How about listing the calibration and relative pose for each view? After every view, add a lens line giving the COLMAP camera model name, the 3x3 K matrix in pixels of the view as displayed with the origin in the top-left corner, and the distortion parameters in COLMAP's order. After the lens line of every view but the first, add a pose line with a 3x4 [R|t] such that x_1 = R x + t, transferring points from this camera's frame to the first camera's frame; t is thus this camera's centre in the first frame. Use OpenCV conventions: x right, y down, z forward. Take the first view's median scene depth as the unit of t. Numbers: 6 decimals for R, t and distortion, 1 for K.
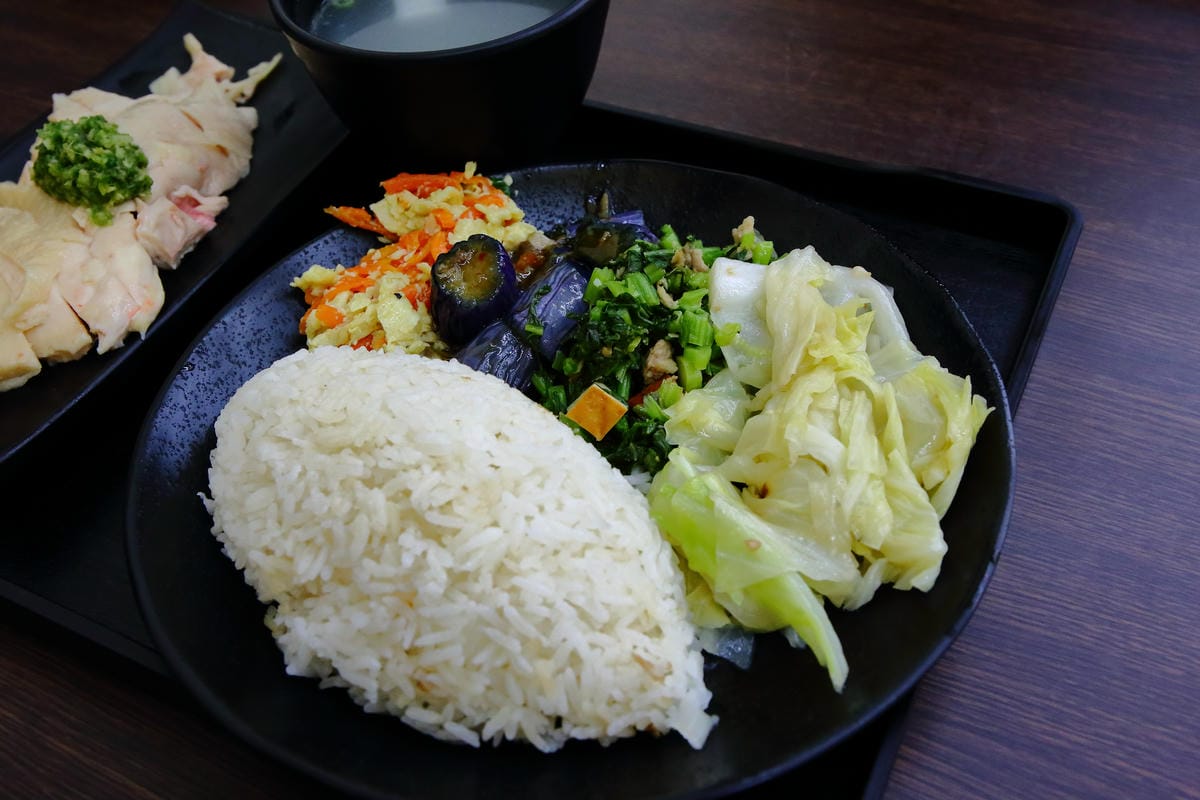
lens RADIAL K [[1259.1, 0, 600.0], [0, 1259.1, 400.0], [0, 0, 1]] dist [-0.048170, -0.003037]
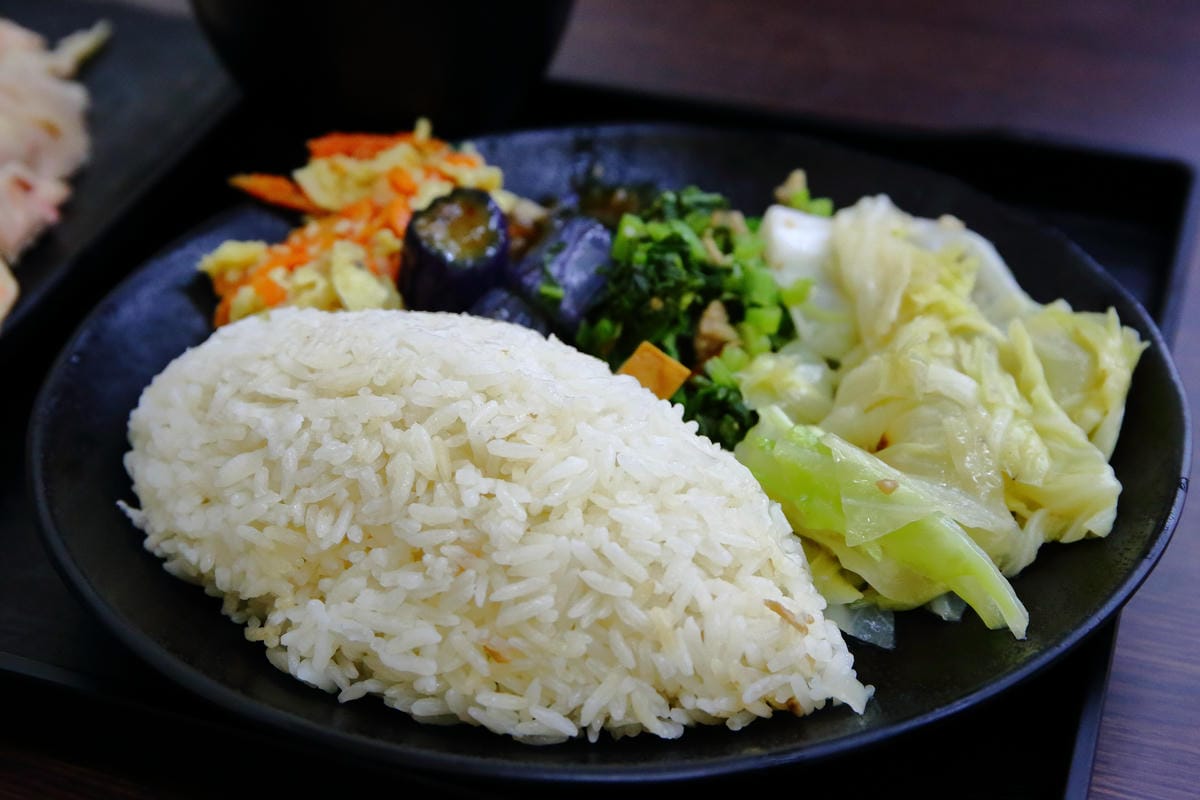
lens RADIAL K [[2077.0, 0, 623.3], [0, 2077.0, 398.7], [0, 0, 1]] dist [0.024093, -0.072307]
pose [[0.987996, -0.028866, 0.151757, -0.216322], [0.059560, 0.977613, -0.201805, 0.283085], [-0.142534, 0.208421, 0.967597, -0.231697]]
